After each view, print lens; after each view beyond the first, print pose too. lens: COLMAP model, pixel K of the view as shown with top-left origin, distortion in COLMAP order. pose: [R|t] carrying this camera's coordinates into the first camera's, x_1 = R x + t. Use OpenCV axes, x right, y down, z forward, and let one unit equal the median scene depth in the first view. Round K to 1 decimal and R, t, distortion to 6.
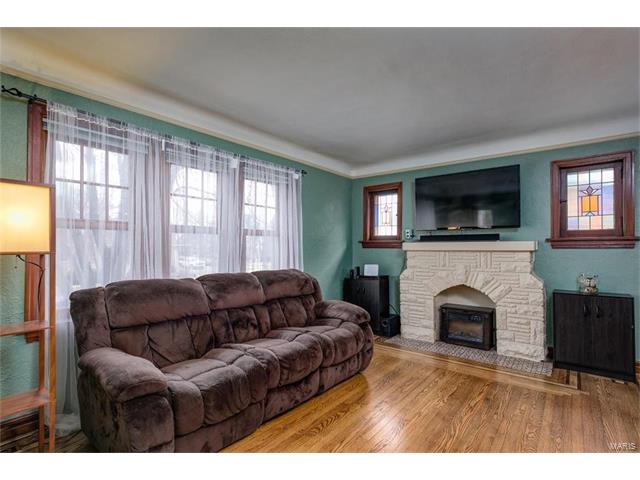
lens RADIAL K [[323.5, 0, 320.0], [0, 323.5, 240.0], [0, 0, 1]] dist [0.002202, 0.000016]
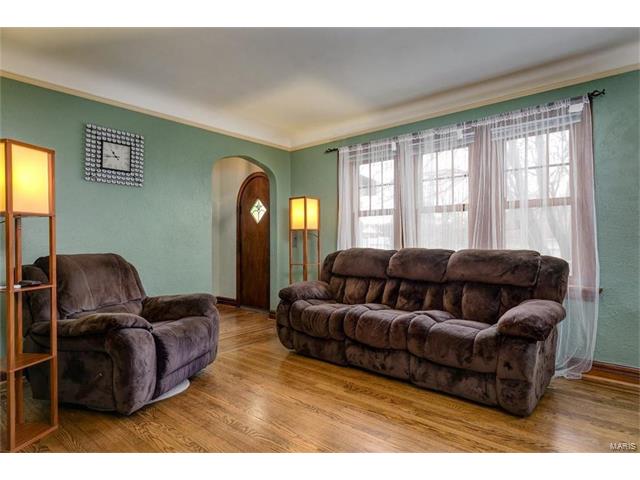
lens RADIAL K [[348.3, 0, 320.0], [0, 348.3, 240.0], [0, 0, 1]] dist [-0.003693, -0.000537]
pose [[-0.029454, -0.000749, -0.999566, 0.835476], [0.024535, 0.999698, -0.001473, 0.068798], [0.999265, -0.024567, -0.029426, 0.684420]]
